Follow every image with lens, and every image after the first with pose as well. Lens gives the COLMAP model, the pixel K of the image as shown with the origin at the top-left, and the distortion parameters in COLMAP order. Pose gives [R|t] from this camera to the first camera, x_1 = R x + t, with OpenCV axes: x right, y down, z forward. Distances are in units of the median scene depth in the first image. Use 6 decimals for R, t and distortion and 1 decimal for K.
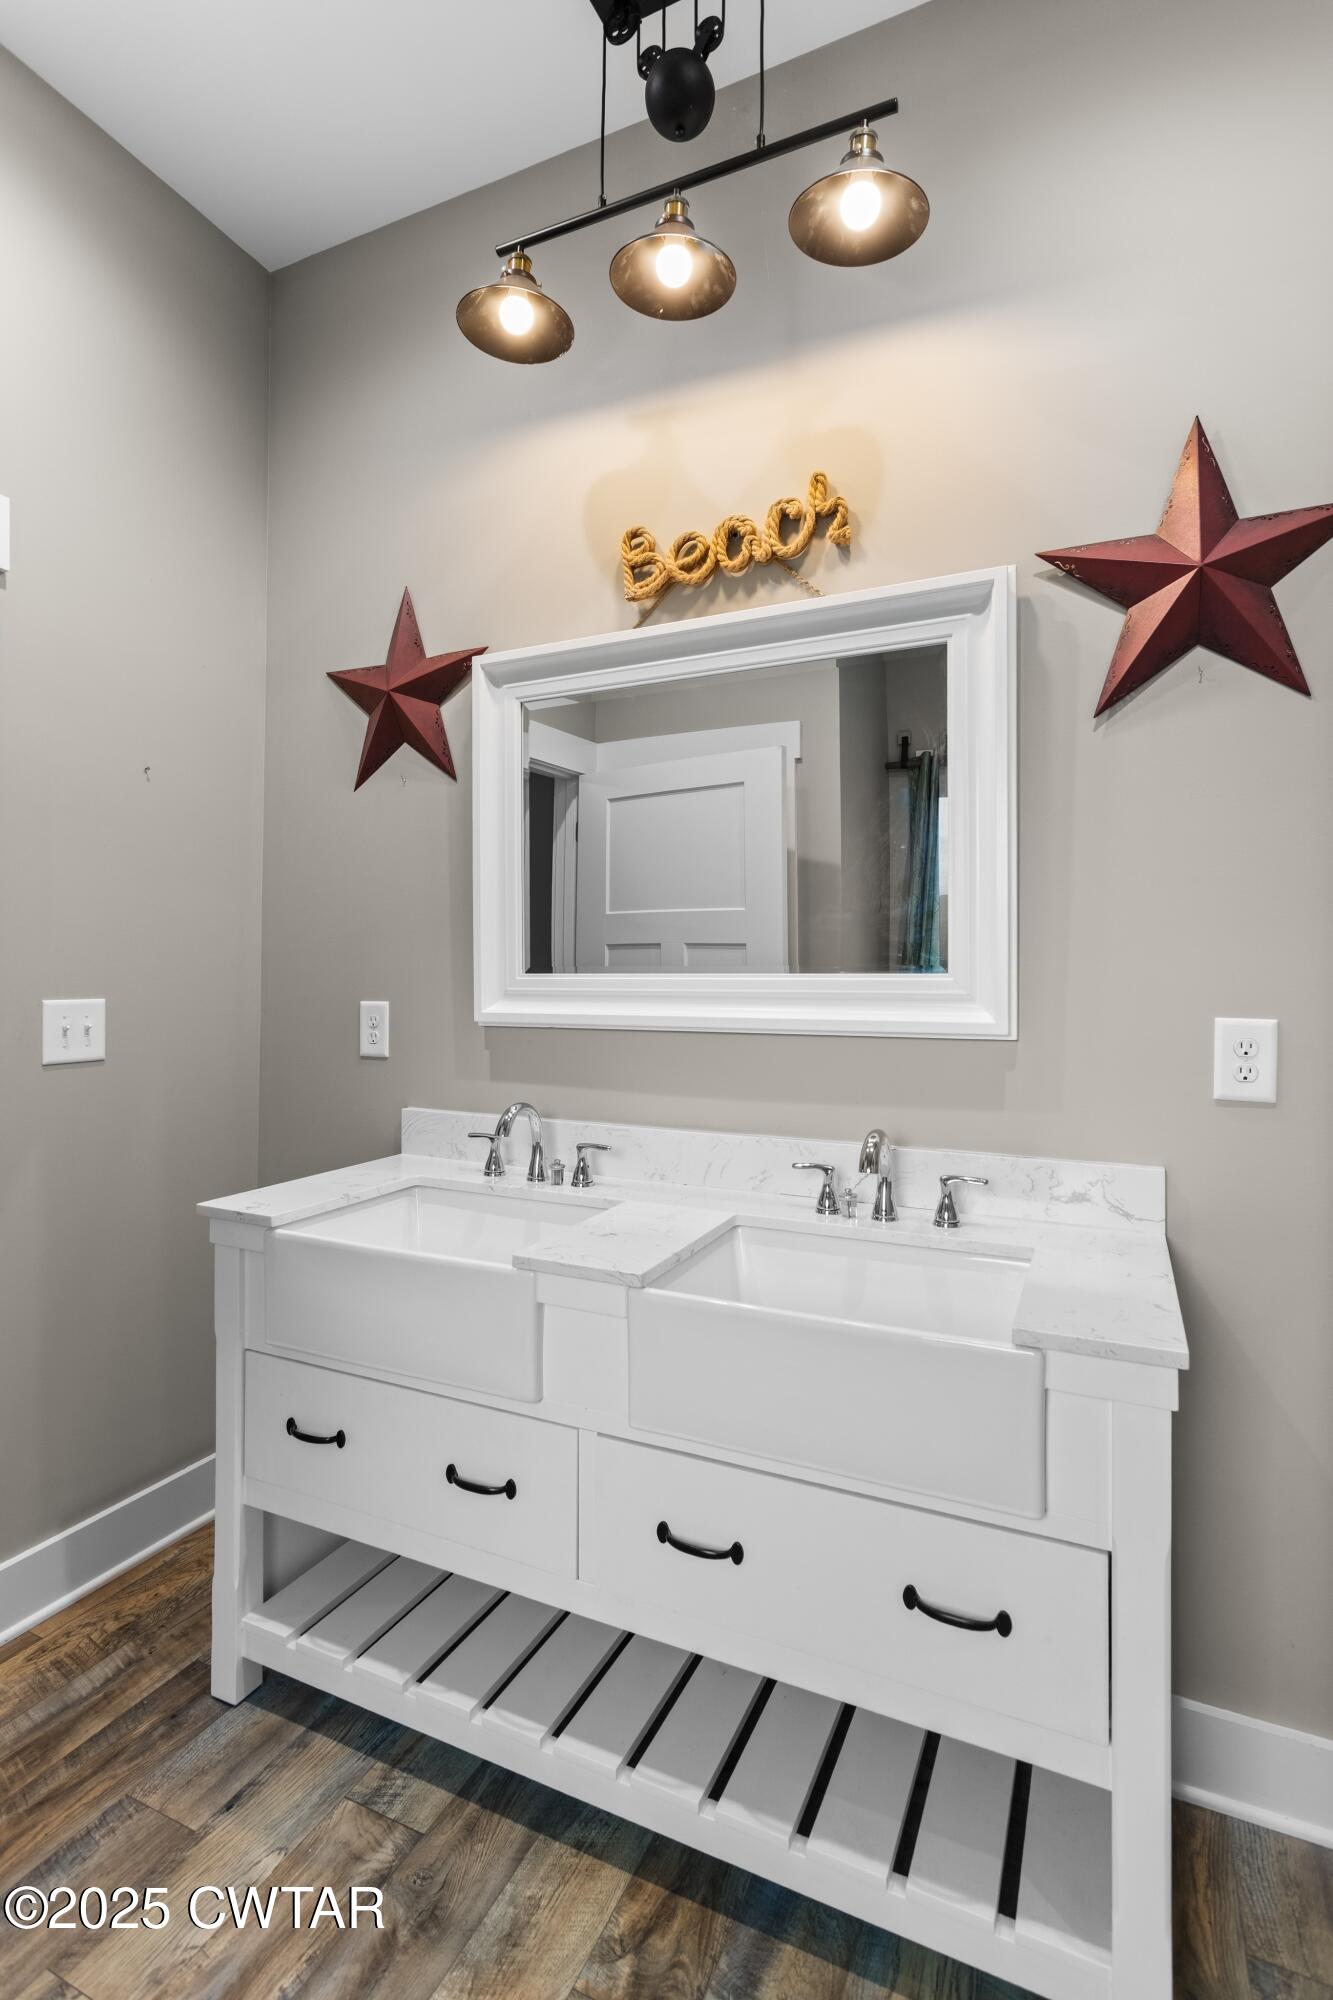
lens RADIAL K [[951.9, 0, 658.6], [0, 951.9, 992.9], [0, 0, 1]] dist [0.005612, 0.001624]
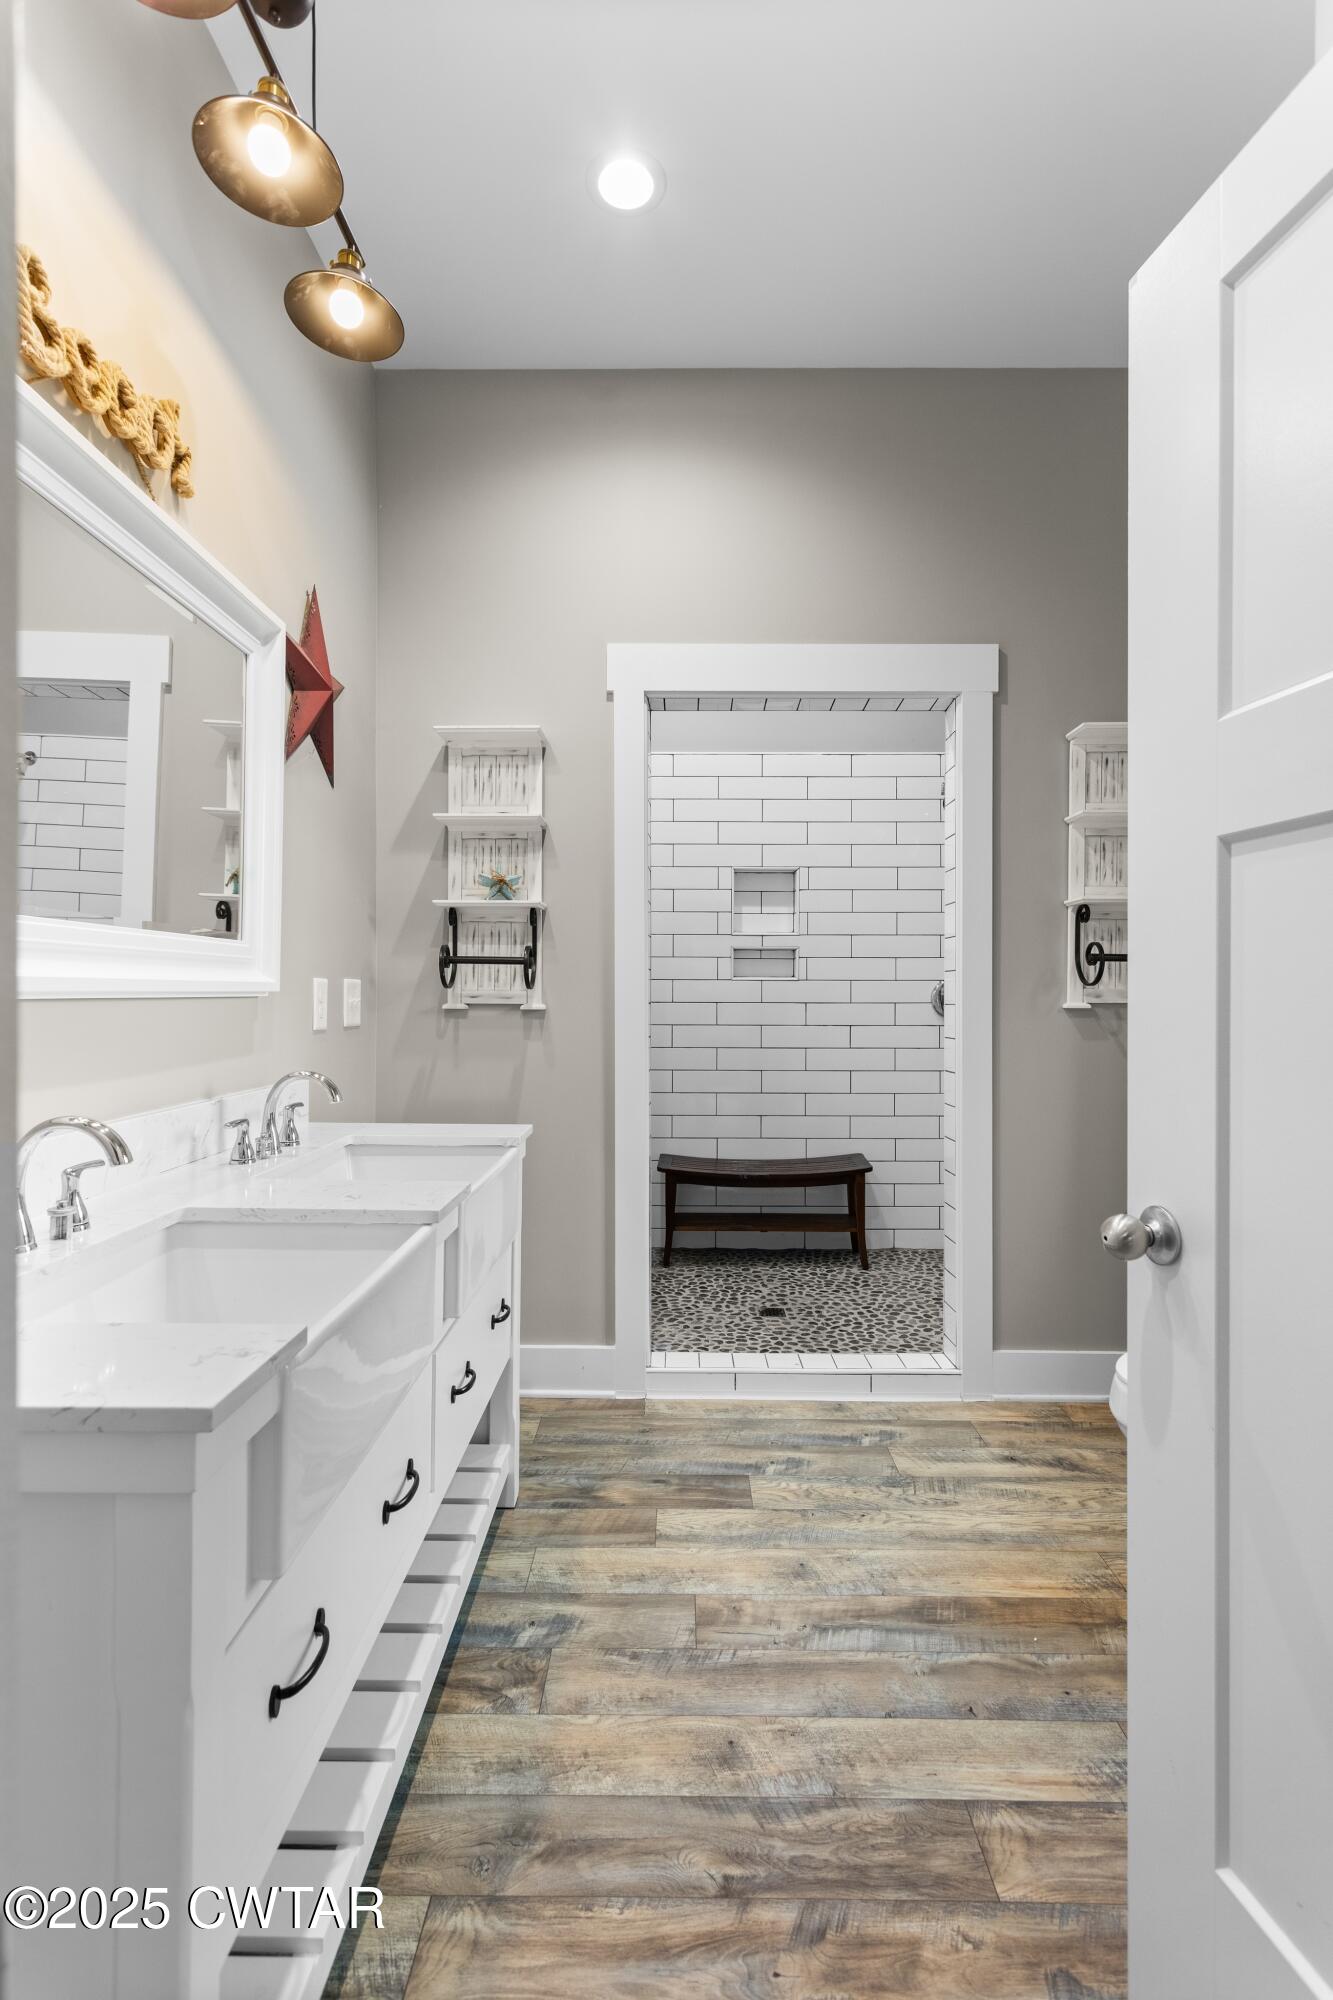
lens RADIAL K [[951.9, 0, 666.3], [0, 951.9, 991.1], [0, 0, 1]] dist [0.005612, 0.001624]
pose [[-0.406103, -0.010493, 0.913767, -1.232634], [0.012176, 0.999783, 0.016892, 0.039440], [-0.913746, 0.017986, -0.405887, 1.251478]]
